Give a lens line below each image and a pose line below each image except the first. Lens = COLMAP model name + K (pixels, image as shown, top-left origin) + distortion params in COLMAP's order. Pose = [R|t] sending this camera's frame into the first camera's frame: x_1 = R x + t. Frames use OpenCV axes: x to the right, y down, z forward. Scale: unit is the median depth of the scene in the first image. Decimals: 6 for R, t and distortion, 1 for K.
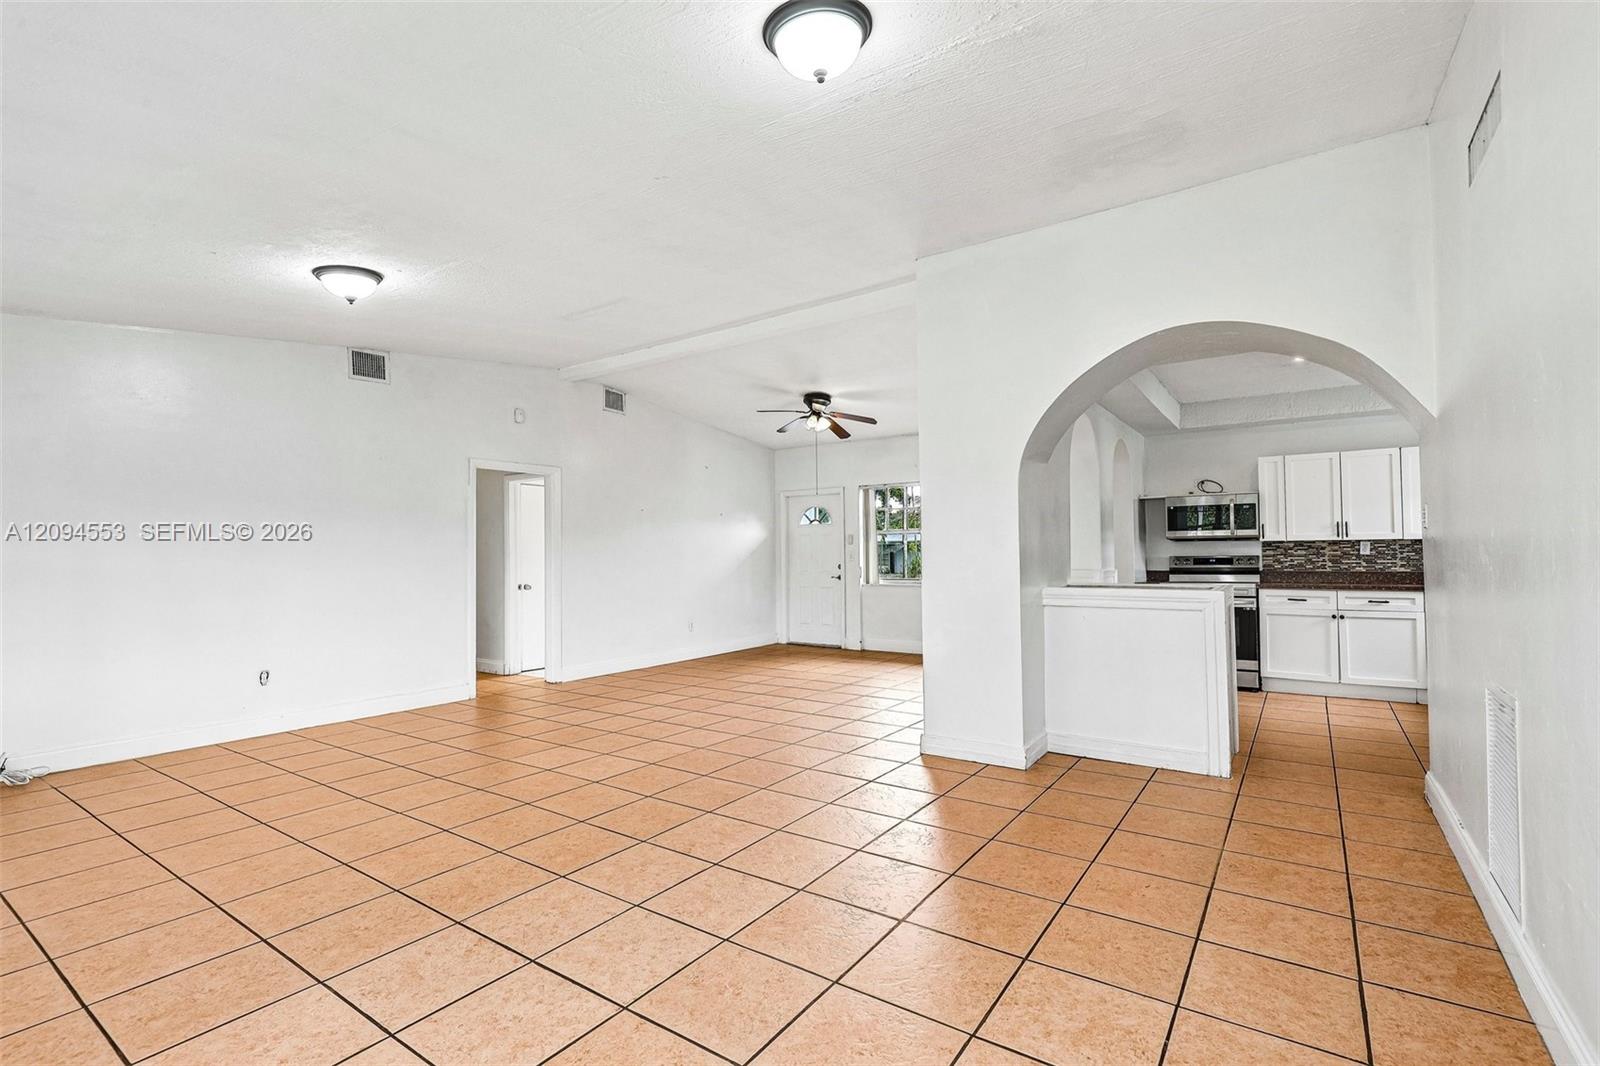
lens RADIAL K [[726.7, 0, 811.6], [0, 726.7, 534.3], [0, 0, 1]] dist [-0.005265, -0.000106]
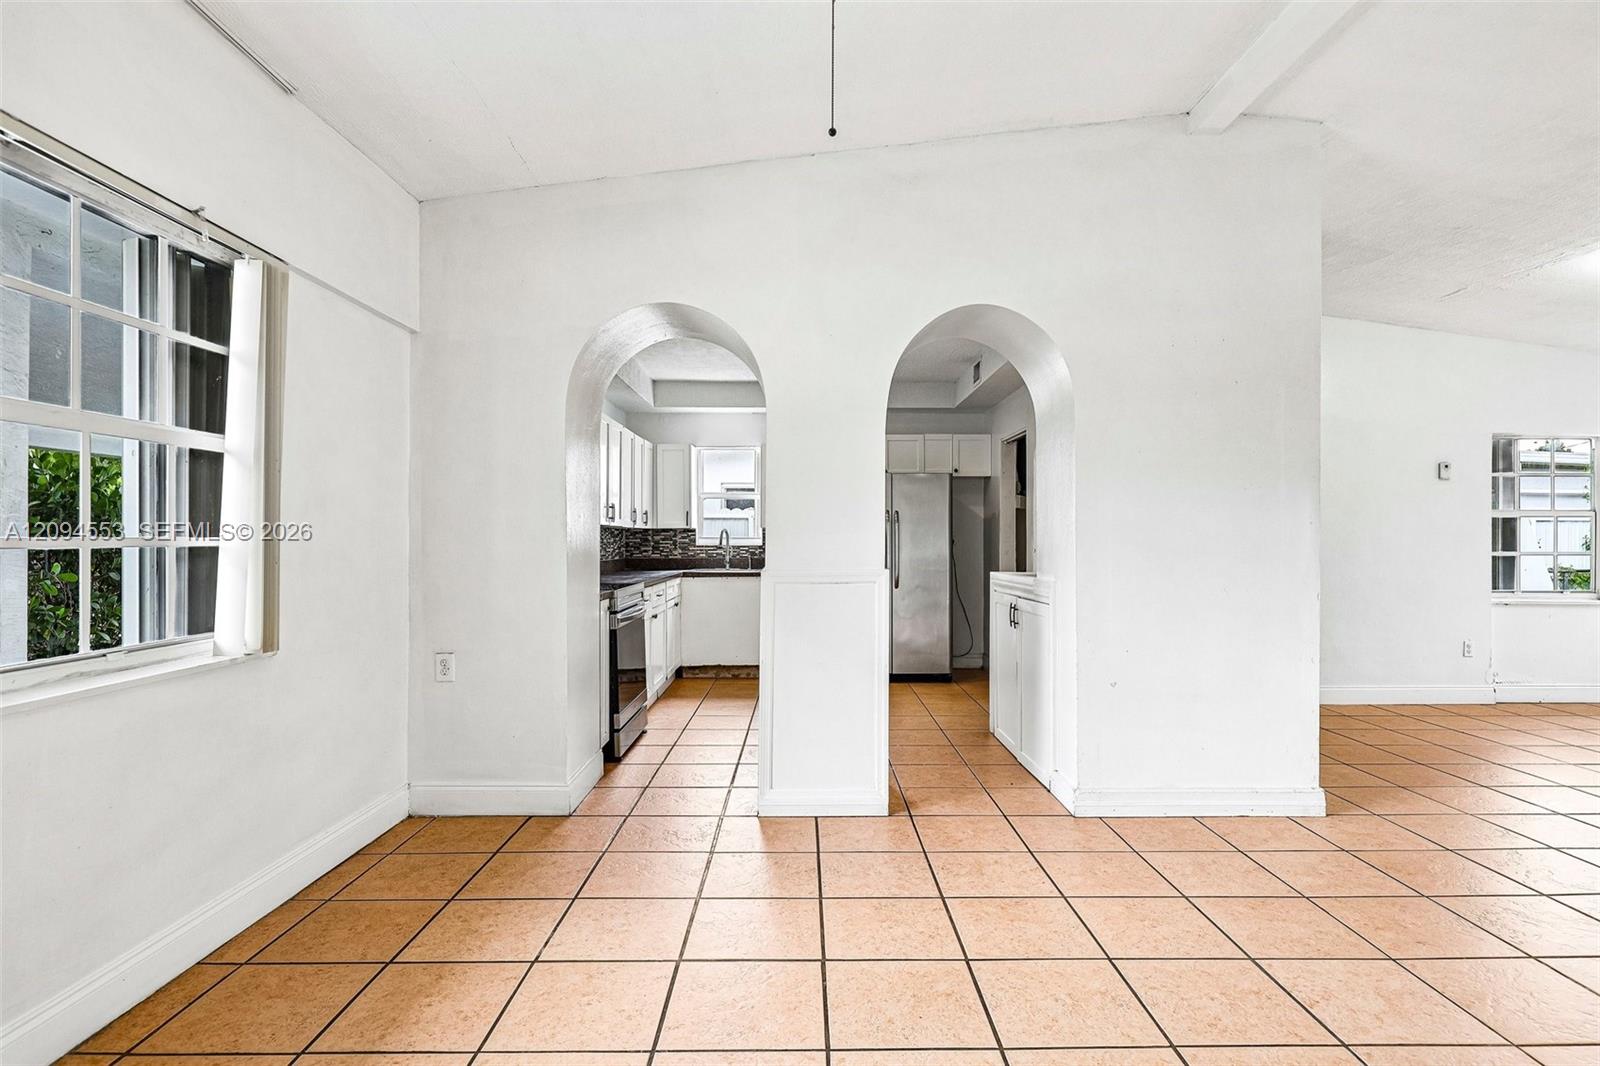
lens RADIAL K [[839.0, 0, 814.5], [0, 839.0, 532.2], [0, 0, 1]] dist [-0.007501, -0.000249]
pose [[-0.589482, 0.011031, 0.807706, -0.215000], [-0.023997, 0.999226, -0.031160, 0.041788], [-0.807425, -0.037751, -0.588761, 1.362160]]
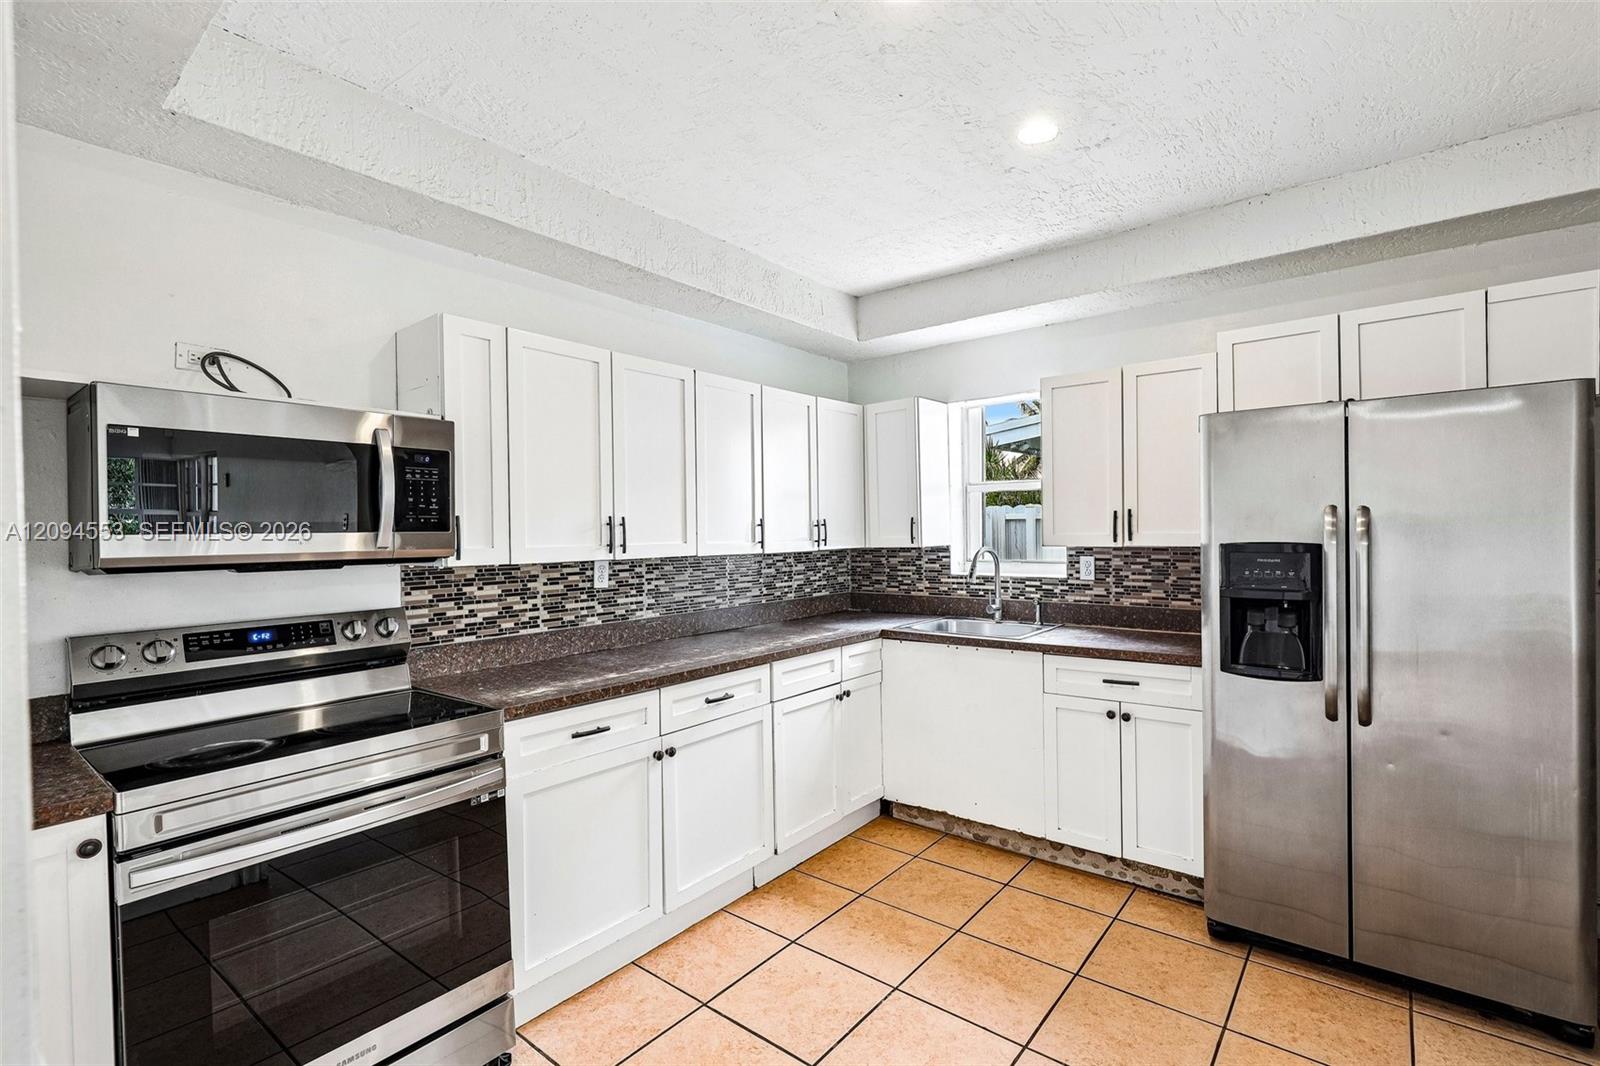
lens RADIAL K [[726.7, 0, 798.5], [0, 726.7, 534.6], [0, 0, 1]] dist [-0.005265, -0.000106]
pose [[0.056265, 0.002519, 0.998413, 0.300286], [-0.019248, 0.999814, -0.001438, -0.008001], [-0.998230, -0.019136, 0.056303, 0.829790]]
